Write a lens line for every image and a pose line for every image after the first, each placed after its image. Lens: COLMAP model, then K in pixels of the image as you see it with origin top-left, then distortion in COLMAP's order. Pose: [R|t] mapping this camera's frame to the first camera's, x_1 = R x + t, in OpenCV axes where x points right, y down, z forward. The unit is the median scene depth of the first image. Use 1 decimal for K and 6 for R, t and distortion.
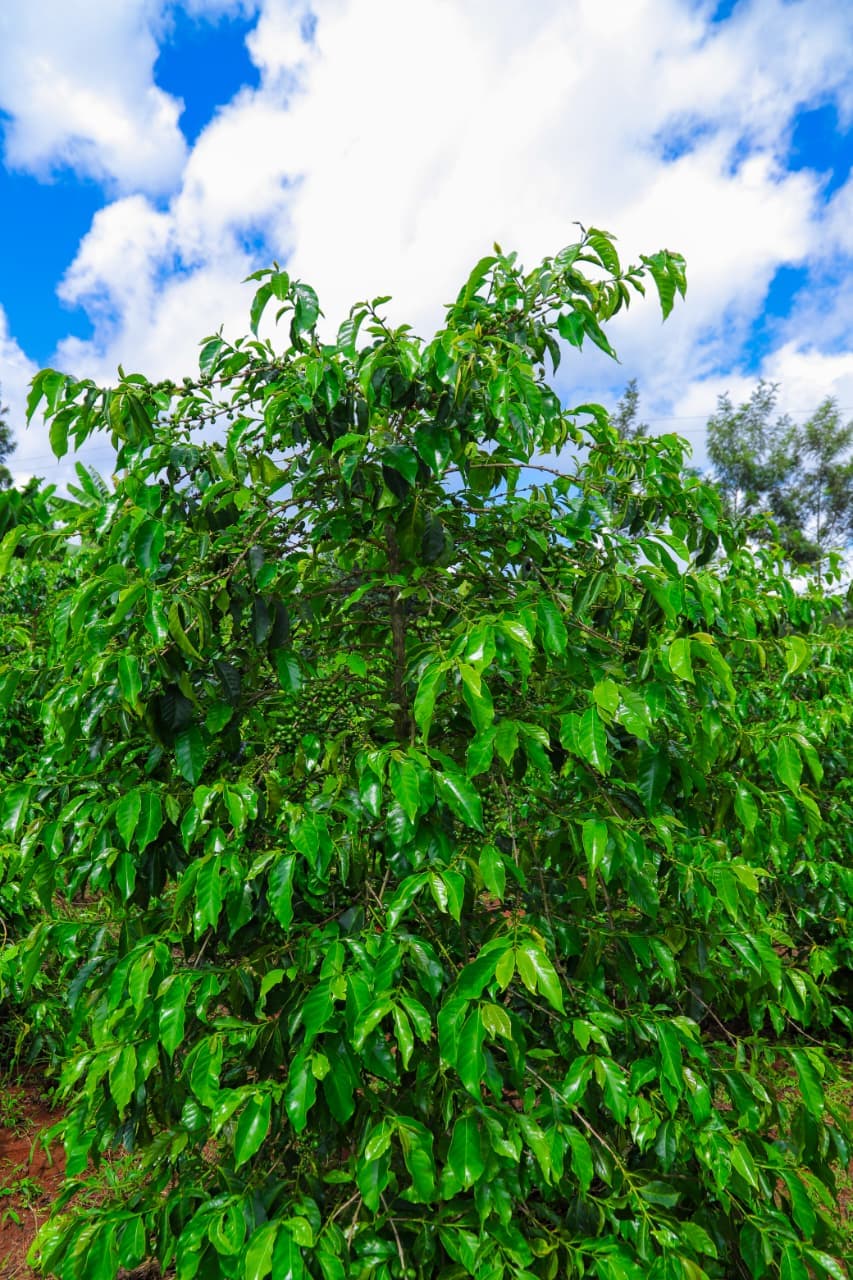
lens RADIAL K [[907.7, 0, 428.1], [0, 907.7, 615.9], [0, 0, 1]] dist [-0.072279, 0.001277]
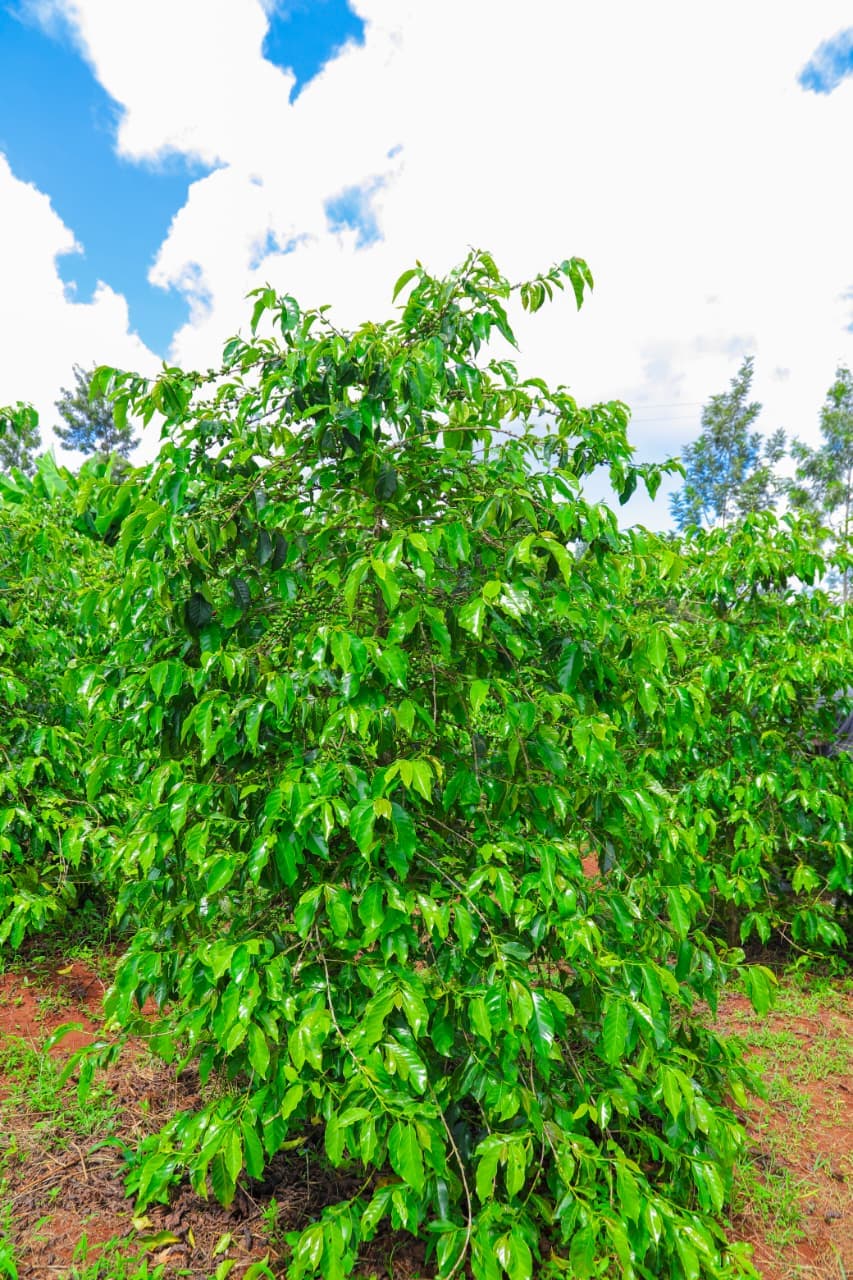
lens RADIAL K [[995.9, 0, 496.6], [0, 995.9, 640.0], [0, 0, 1]] dist [-0.137843, 0.001194]
pose [[0.992824, -0.000612, -0.119586, 0.348227], [0.001724, 0.999956, 0.009202, 0.137440], [0.119575, -0.009342, 0.992781, -0.430024]]
